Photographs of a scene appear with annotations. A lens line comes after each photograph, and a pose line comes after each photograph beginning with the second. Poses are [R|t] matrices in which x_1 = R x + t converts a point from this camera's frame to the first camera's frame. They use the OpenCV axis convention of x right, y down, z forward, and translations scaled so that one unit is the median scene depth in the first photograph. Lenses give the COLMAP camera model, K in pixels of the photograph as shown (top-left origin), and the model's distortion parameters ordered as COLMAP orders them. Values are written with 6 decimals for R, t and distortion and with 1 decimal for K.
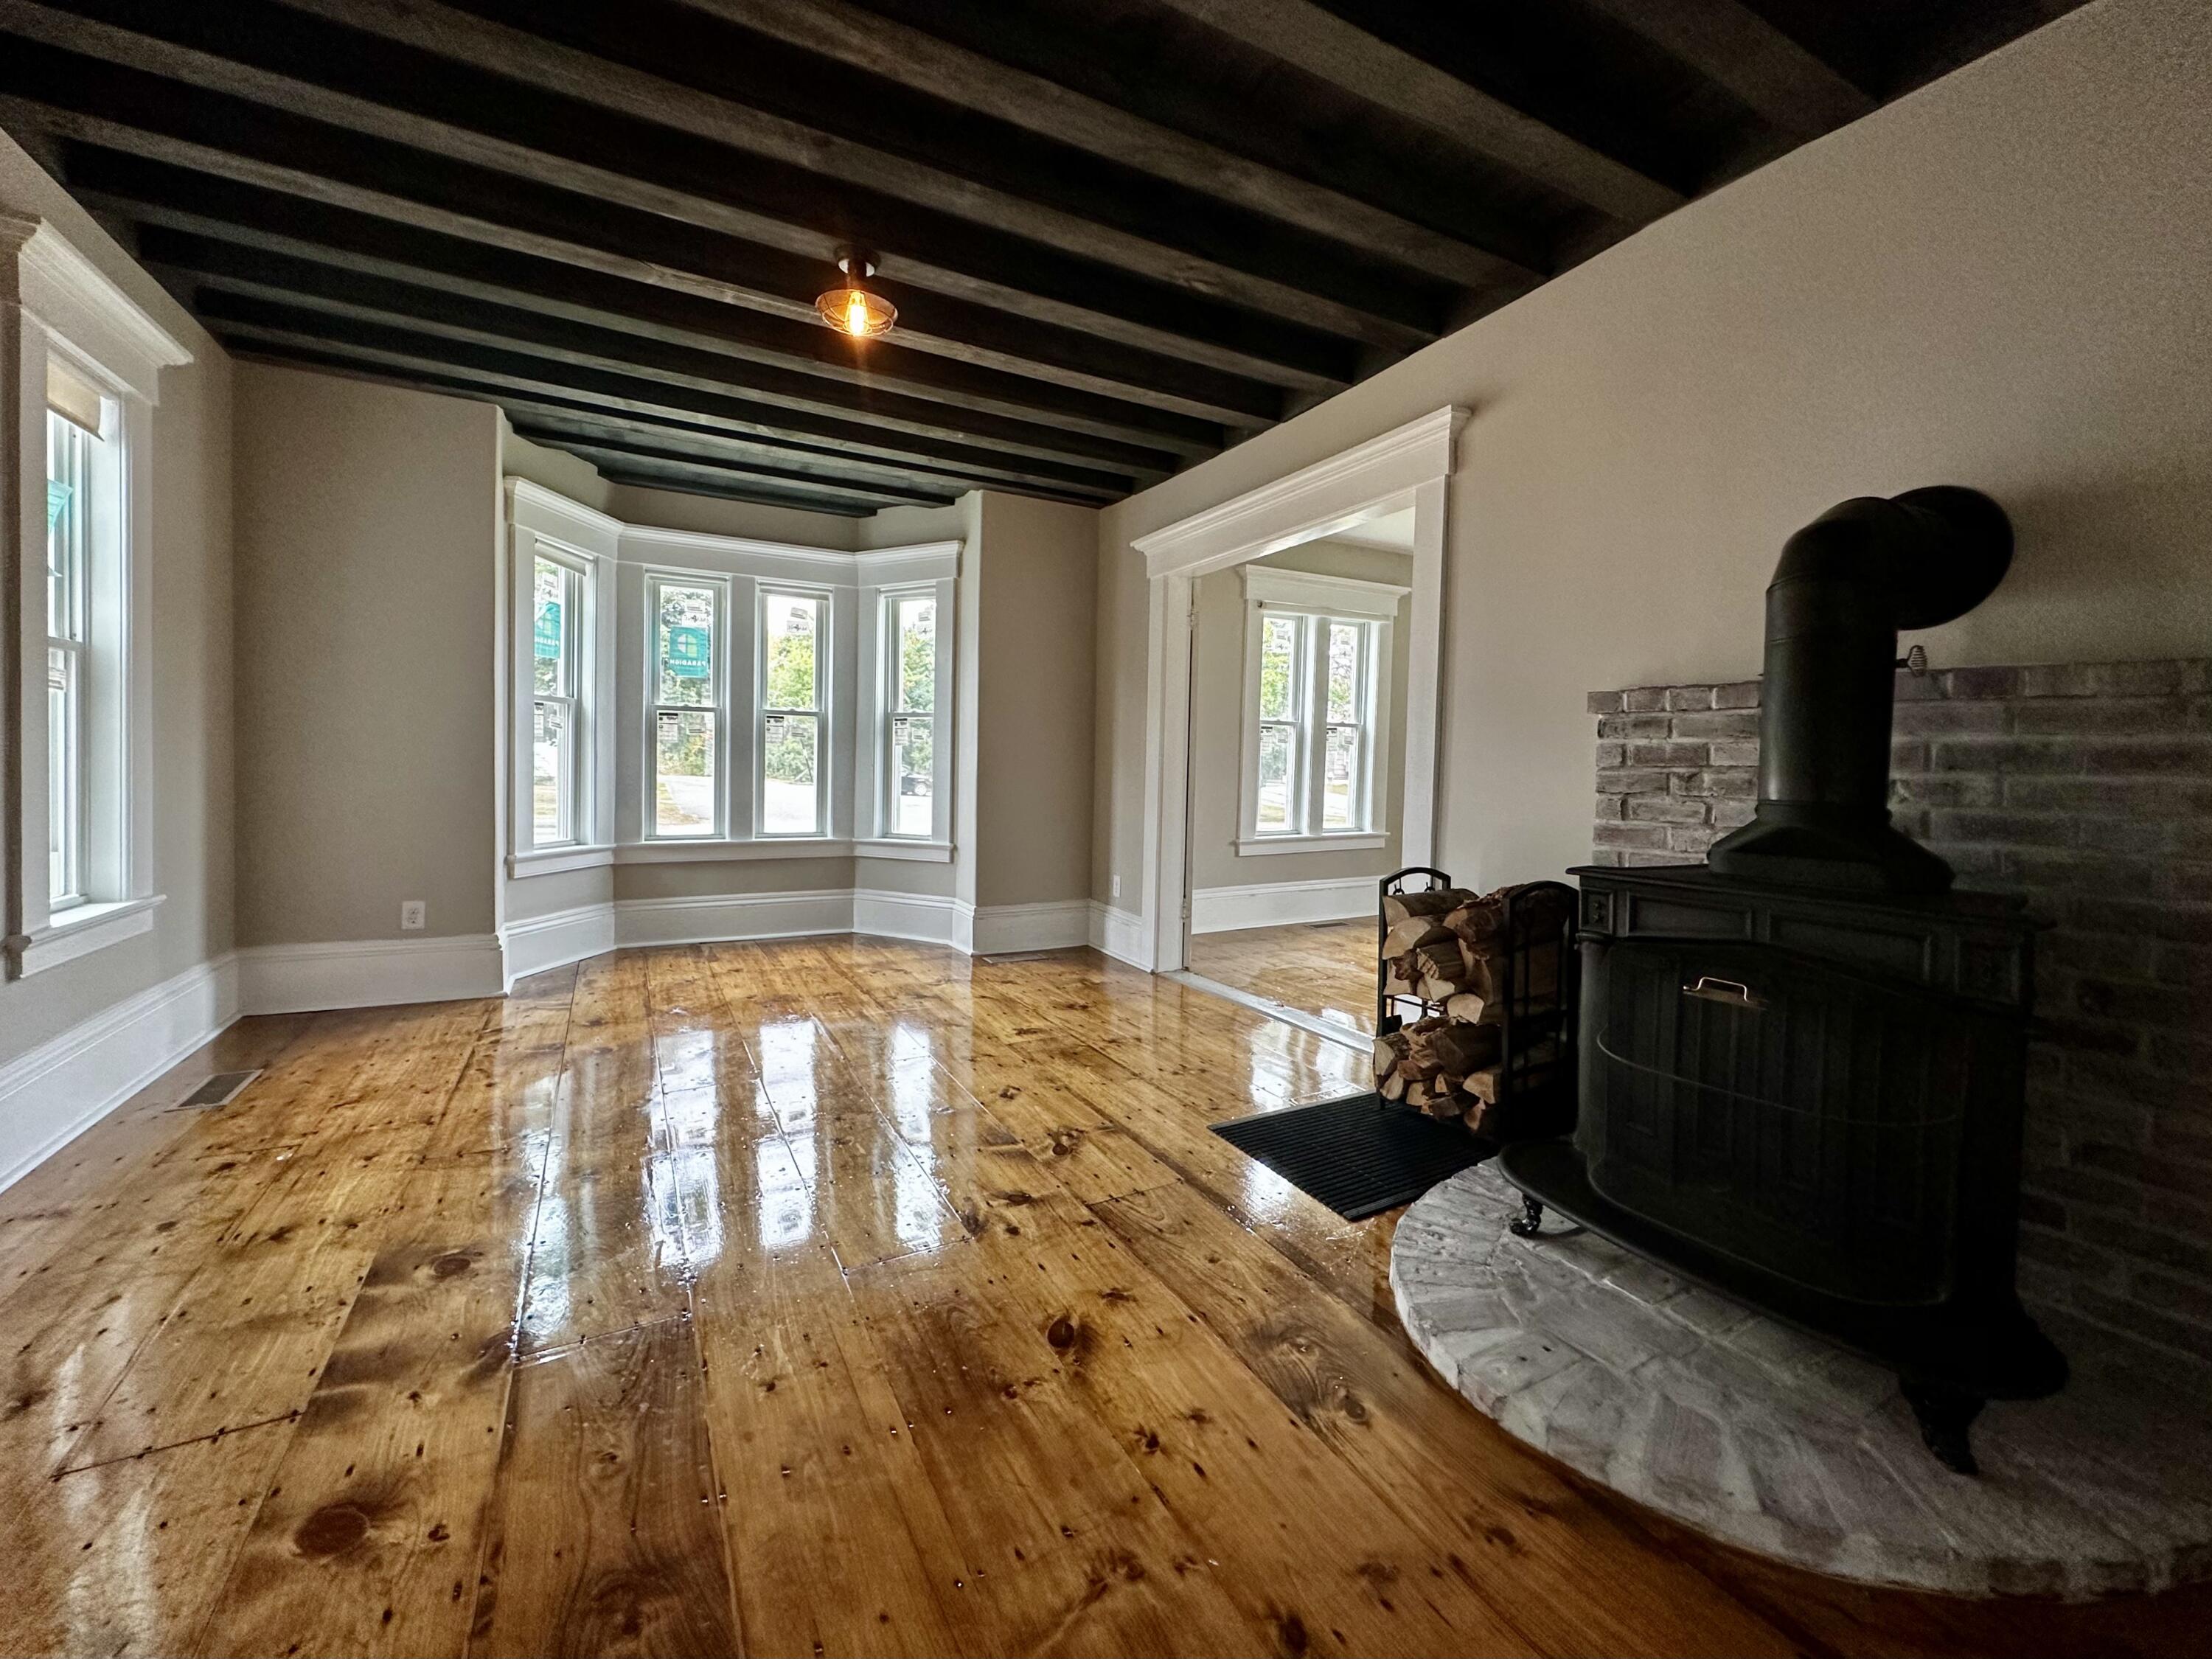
lens RADIAL K [[896.1, 0, 1113.6], [0, 896.1, 781.7], [0, 0, 1]] dist [-0.000026, -0.000408]
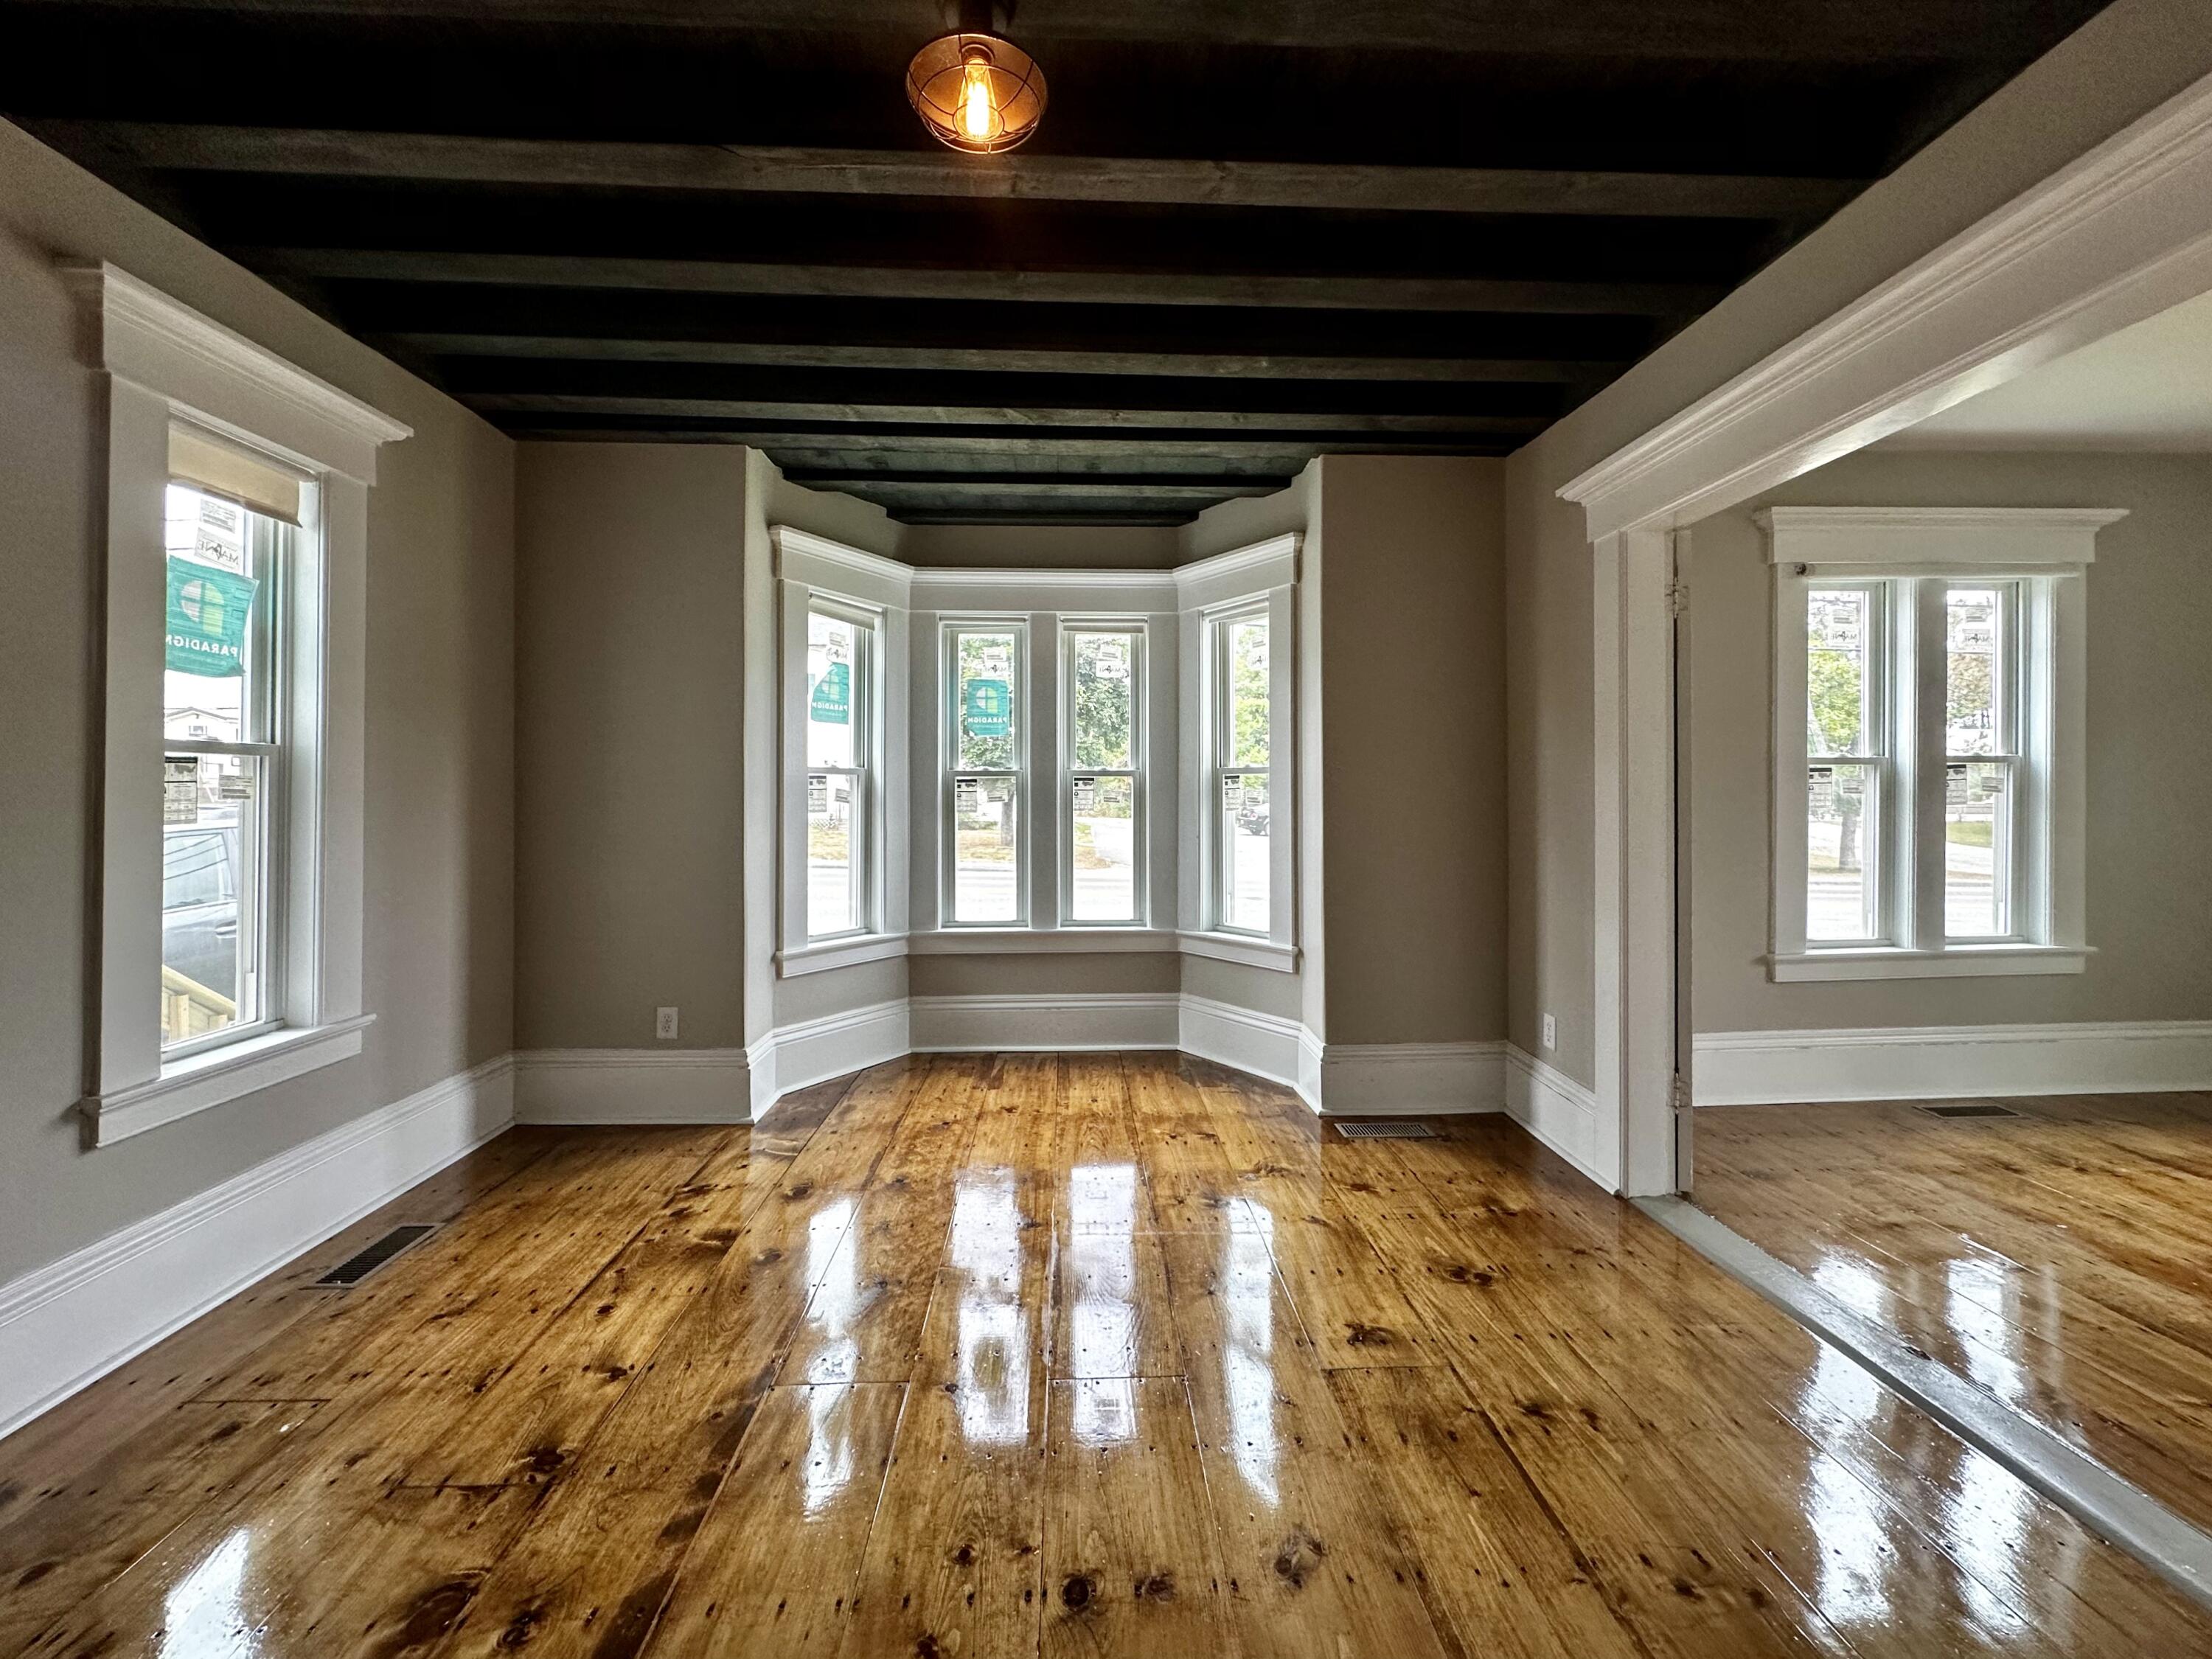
lens RADIAL K [[896.1, 0, 1113.6], [0, 896.1, 781.7], [0, 0, 1]] dist [-0.000026, -0.000408]
pose [[0.894453, -0.026408, -0.446381, 0.015942], [0.008906, 0.999109, -0.041262, -0.038362], [0.447073, 0.032932, 0.893891, 0.297222]]
